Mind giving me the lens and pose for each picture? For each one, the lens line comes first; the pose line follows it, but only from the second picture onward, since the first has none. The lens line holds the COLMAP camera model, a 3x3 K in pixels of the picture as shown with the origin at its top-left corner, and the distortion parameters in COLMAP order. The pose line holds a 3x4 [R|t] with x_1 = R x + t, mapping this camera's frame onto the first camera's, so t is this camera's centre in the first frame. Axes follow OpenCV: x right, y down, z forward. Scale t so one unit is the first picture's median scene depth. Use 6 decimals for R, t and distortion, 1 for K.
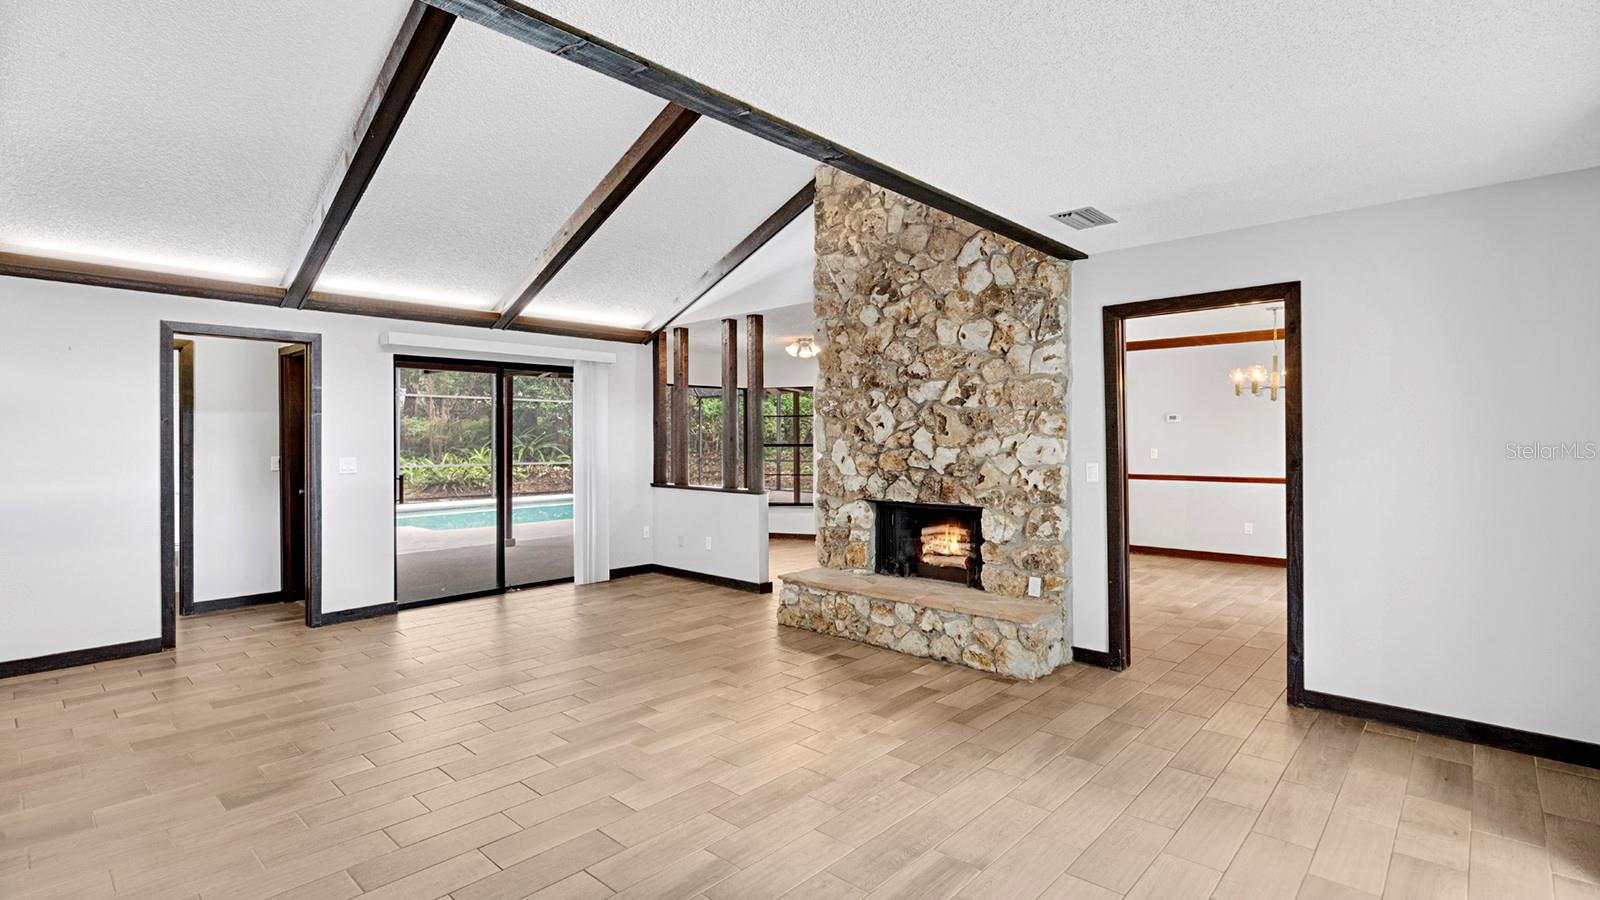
lens RADIAL K [[752.7, 0, 794.0], [0, 752.7, 437.6], [0, 0, 1]] dist [-0.000141, 0.001099]
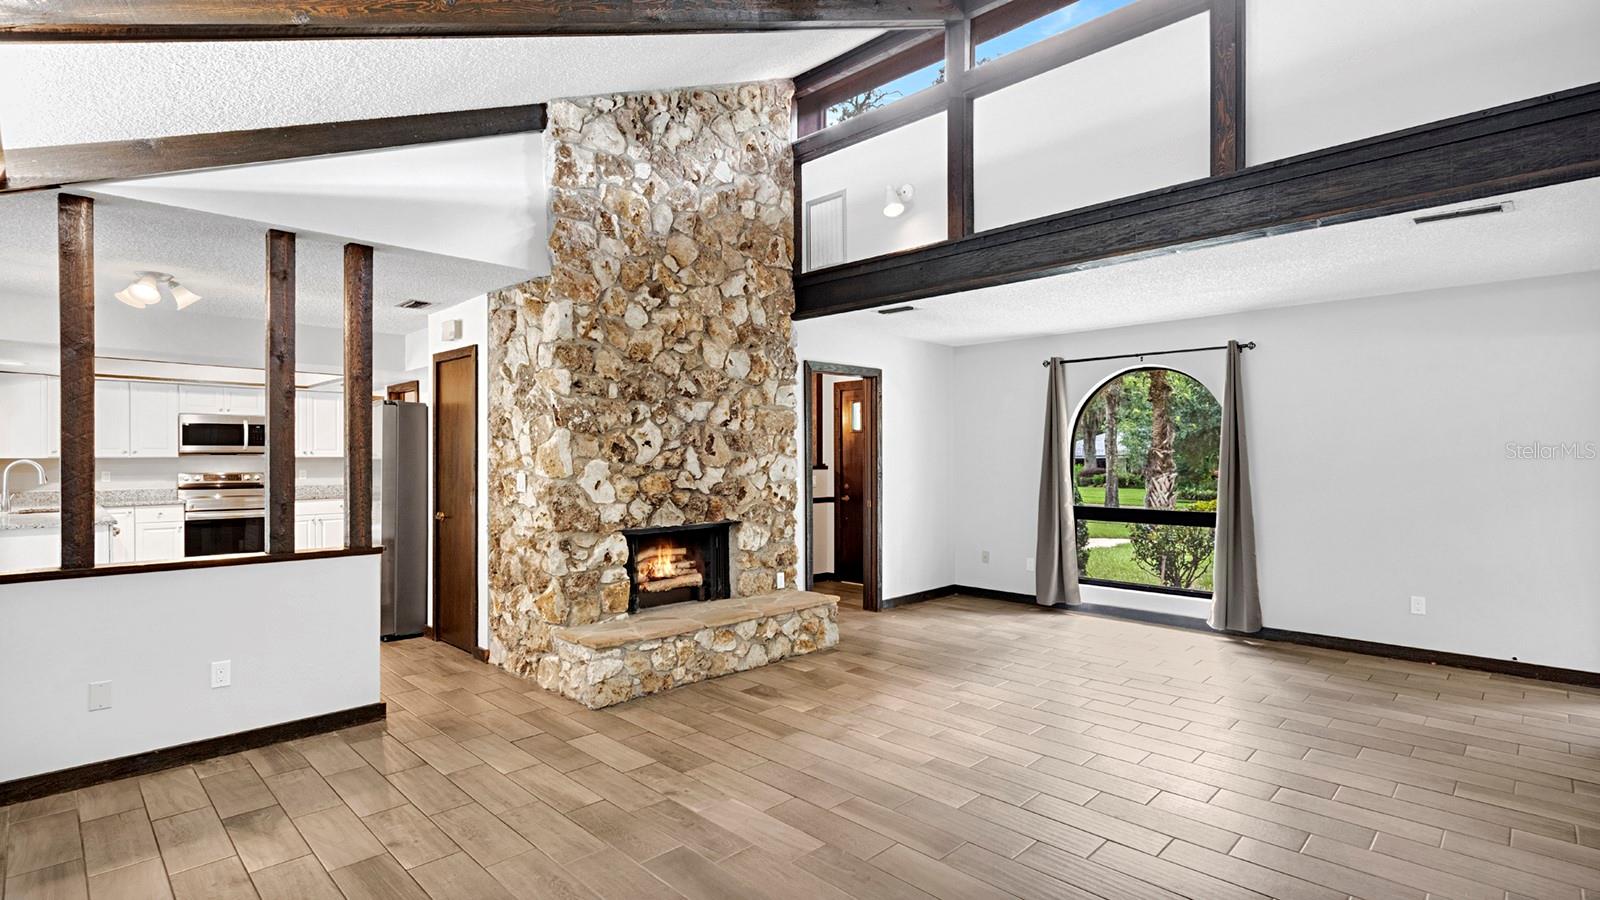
lens RADIAL K [[752.7, 0, 792.8], [0, 752.7, 460.0], [0, 0, 1]] dist [-0.000141, 0.001099]
pose [[0.044859, -0.002565, 0.998990, -0.785562], [-0.001223, 0.999996, 0.002622, 0.000322], [-0.998993, -0.001340, 0.044856, 0.813084]]
